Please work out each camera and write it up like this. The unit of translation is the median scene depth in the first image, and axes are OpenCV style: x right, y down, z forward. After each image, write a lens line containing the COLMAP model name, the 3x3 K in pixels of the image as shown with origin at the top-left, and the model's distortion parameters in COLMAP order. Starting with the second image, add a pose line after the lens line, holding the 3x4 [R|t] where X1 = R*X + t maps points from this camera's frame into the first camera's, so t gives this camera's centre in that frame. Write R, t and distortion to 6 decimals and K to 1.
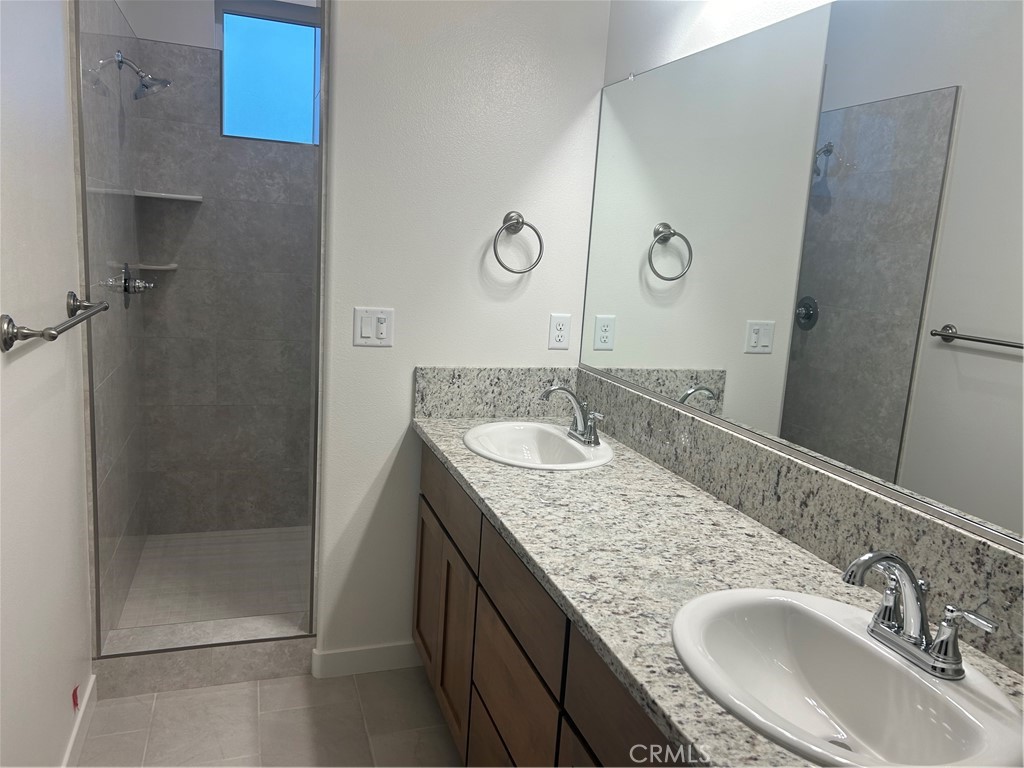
lens RADIAL K [[771.6, 0, 514.5], [0, 771.6, 379.0], [0, 0, 1]] dist [0.012152, 0.002905]
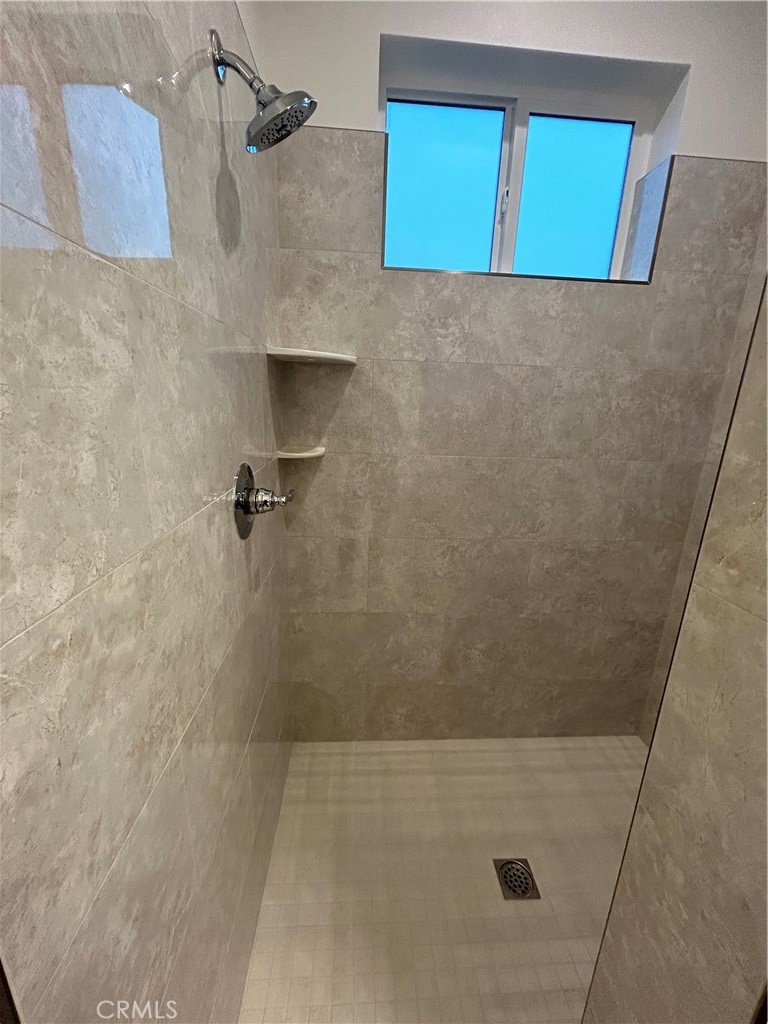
lens RADIAL K [[412.2, 0, 386.3], [0, 412.2, 515.7], [0, 0, 1]] dist [-0.001428, -0.000189]
pose [[0.961970, 0.048269, -0.268858, -0.254558], [-0.022721, 0.994992, 0.097339, -0.119014], [0.272210, -0.087529, 0.958249, 0.597593]]
